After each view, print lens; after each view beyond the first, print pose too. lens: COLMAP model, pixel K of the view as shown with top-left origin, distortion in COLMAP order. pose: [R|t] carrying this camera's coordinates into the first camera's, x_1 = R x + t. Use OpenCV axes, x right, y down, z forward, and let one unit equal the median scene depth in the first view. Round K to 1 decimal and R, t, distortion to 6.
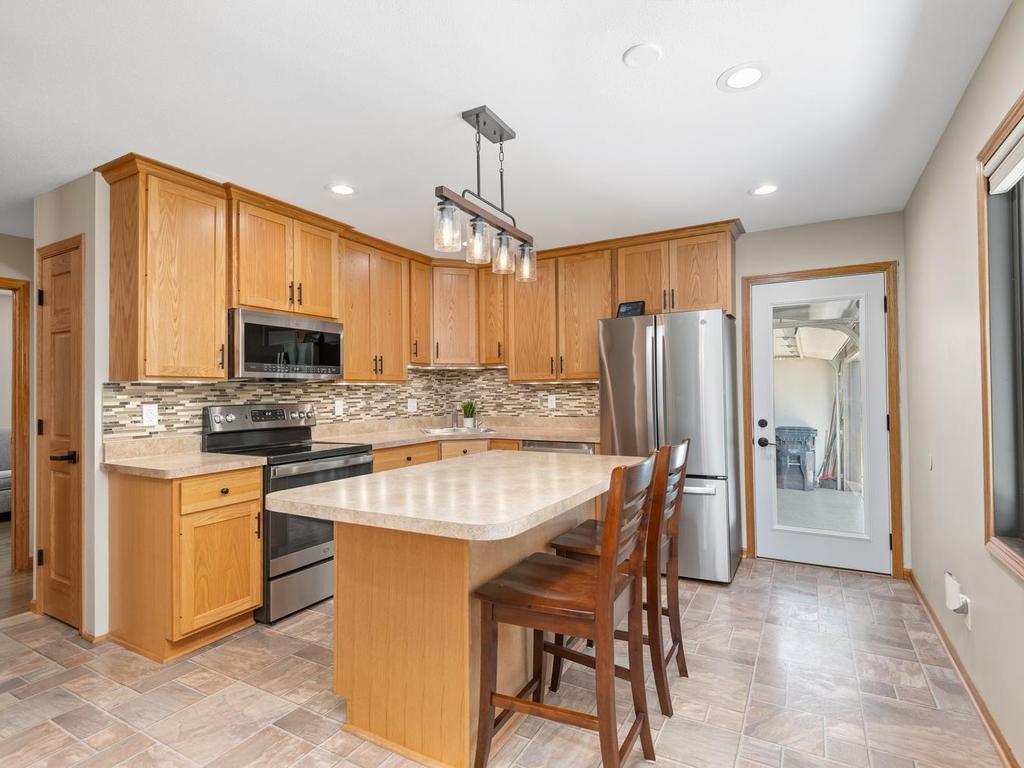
lens RADIAL K [[519.6, 0, 515.3], [0, 519.6, 381.5], [0, 0, 1]] dist [0.041593, -0.031399]
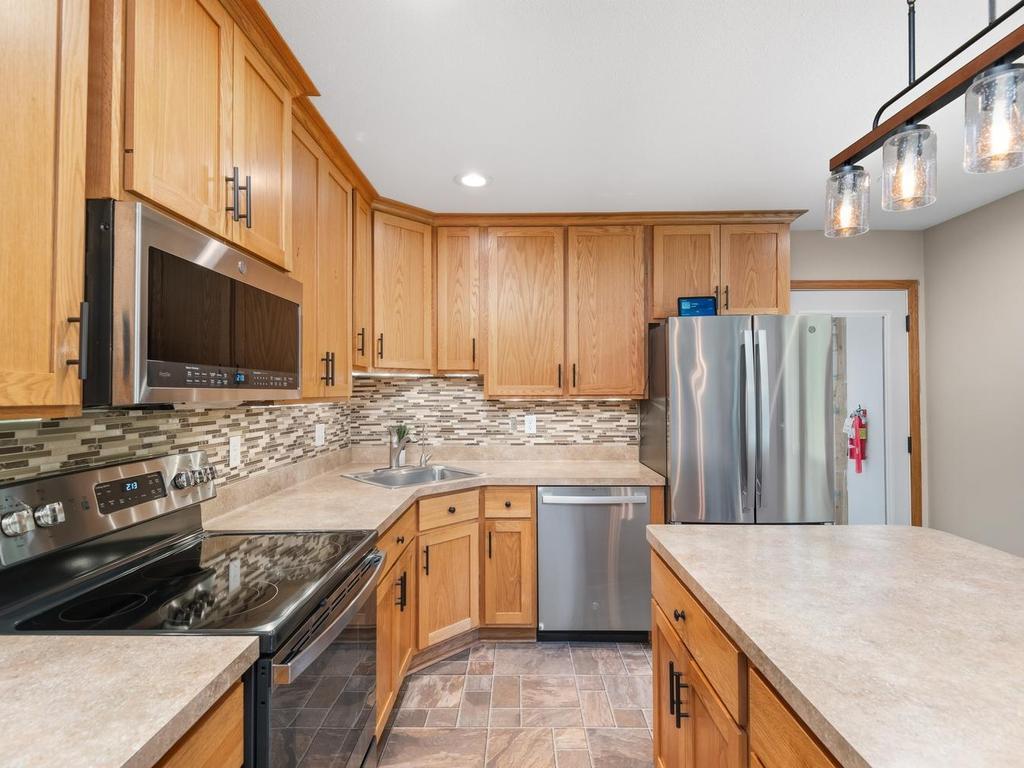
lens RADIAL K [[519.6, 0, 515.3], [0, 519.6, 381.5], [0, 0, 1]] dist [0.041593, -0.031399]
pose [[0.875171, 0.017550, 0.483496, -0.374727], [-0.015502, 0.999846, -0.008232, -0.018650], [-0.483566, -0.000291, 0.875308, 0.459432]]
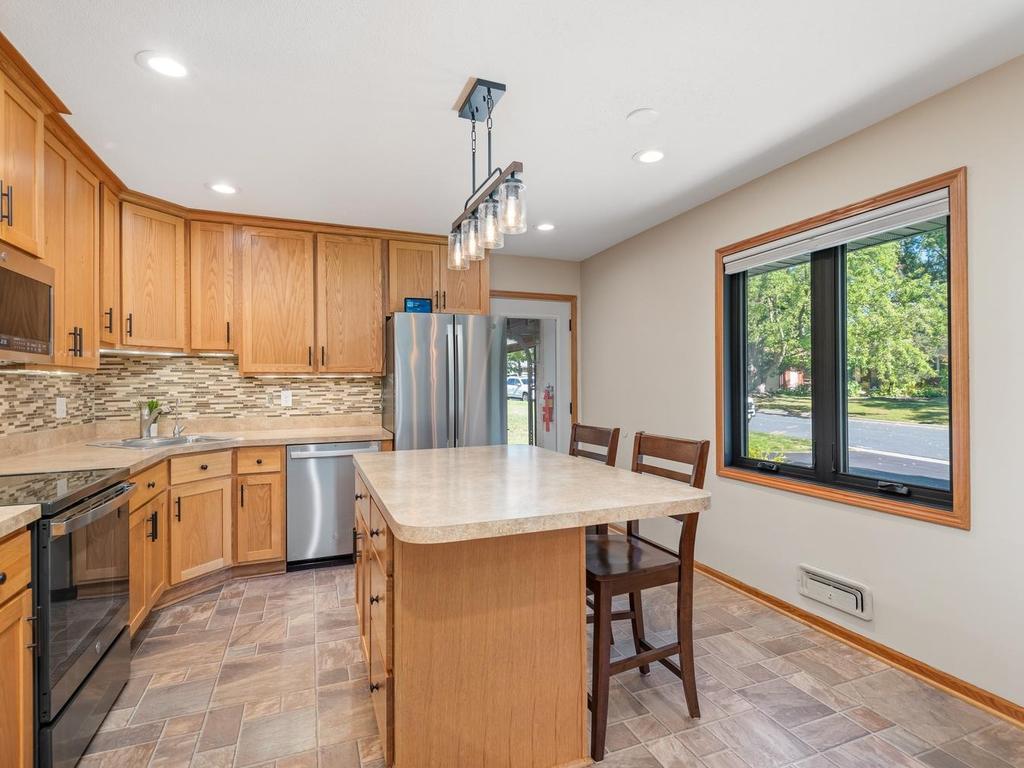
lens RADIAL K [[519.6, 0, 515.3], [0, 519.6, 381.5], [0, 0, 1]] dist [0.041593, -0.031399]
pose [[0.630945, 0.010215, 0.775760, -0.442347], [-0.013673, 0.999904, -0.002046, 0.009384], [-0.775707, -0.009316, 0.631025, 0.211264]]
